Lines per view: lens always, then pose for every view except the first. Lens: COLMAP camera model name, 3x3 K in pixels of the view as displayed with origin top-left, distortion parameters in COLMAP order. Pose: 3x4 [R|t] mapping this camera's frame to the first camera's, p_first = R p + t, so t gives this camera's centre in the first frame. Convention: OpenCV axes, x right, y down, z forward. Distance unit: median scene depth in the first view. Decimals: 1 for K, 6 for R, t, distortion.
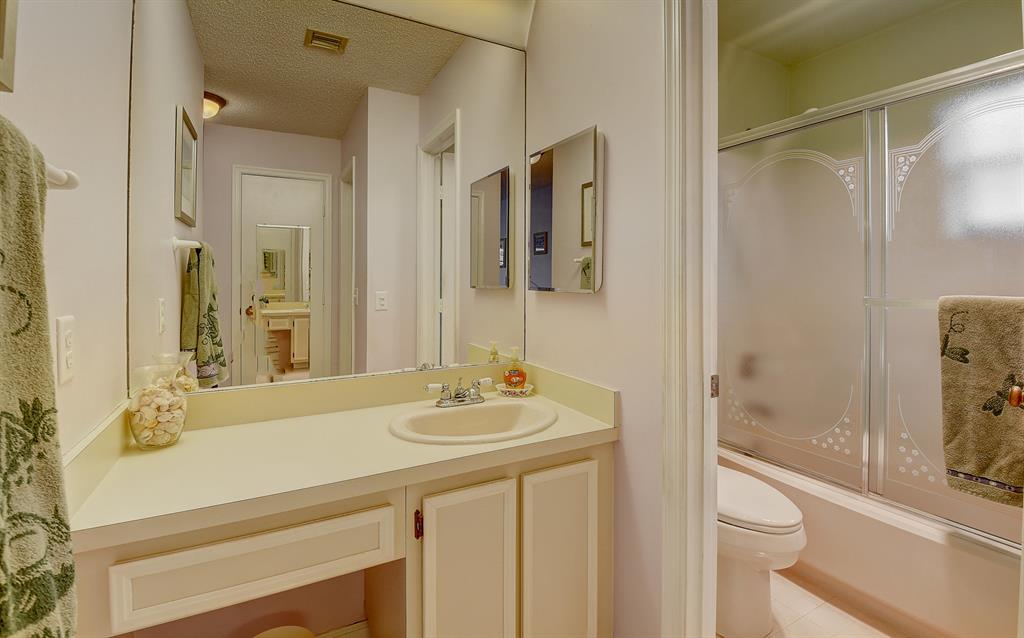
lens RADIAL K [[450.3, 0, 509.6], [0, 450.3, 276.5], [0, 0, 1]] dist [-0.038732, -0.000953]
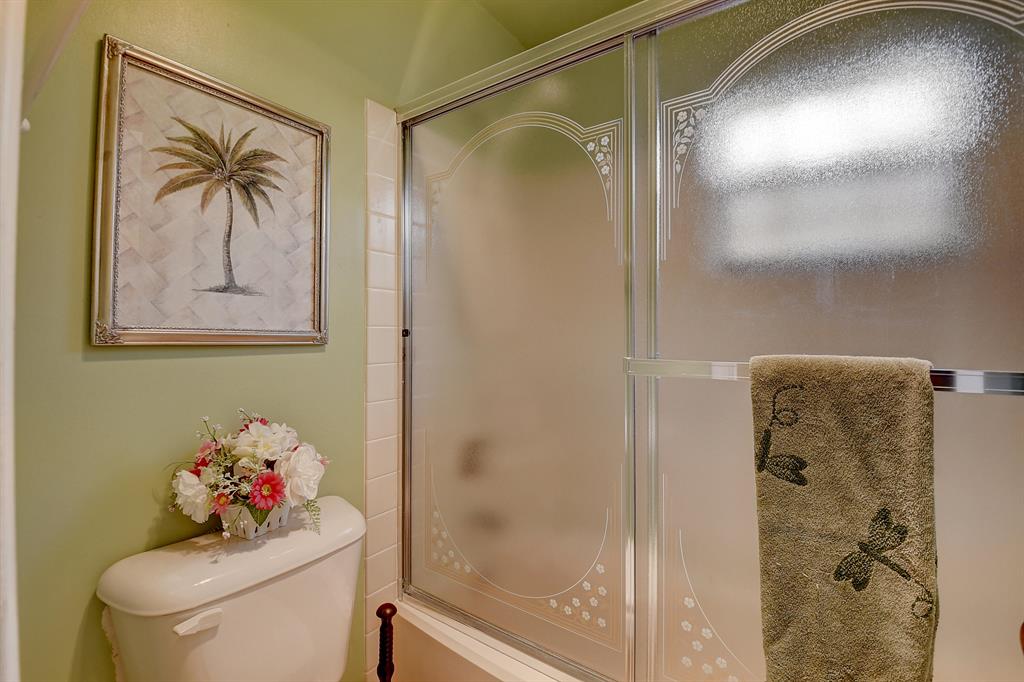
lens RADIAL K [[439.6, 0, 508.7], [0, 439.6, 329.7], [0, 0, 1]] dist [0.001076, -0.026305]
pose [[0.884285, 0.004503, 0.466926, 0.485780], [-0.000254, 0.999958, -0.009163, 0.017766], [-0.466948, 0.007985, 0.884249, 0.673336]]
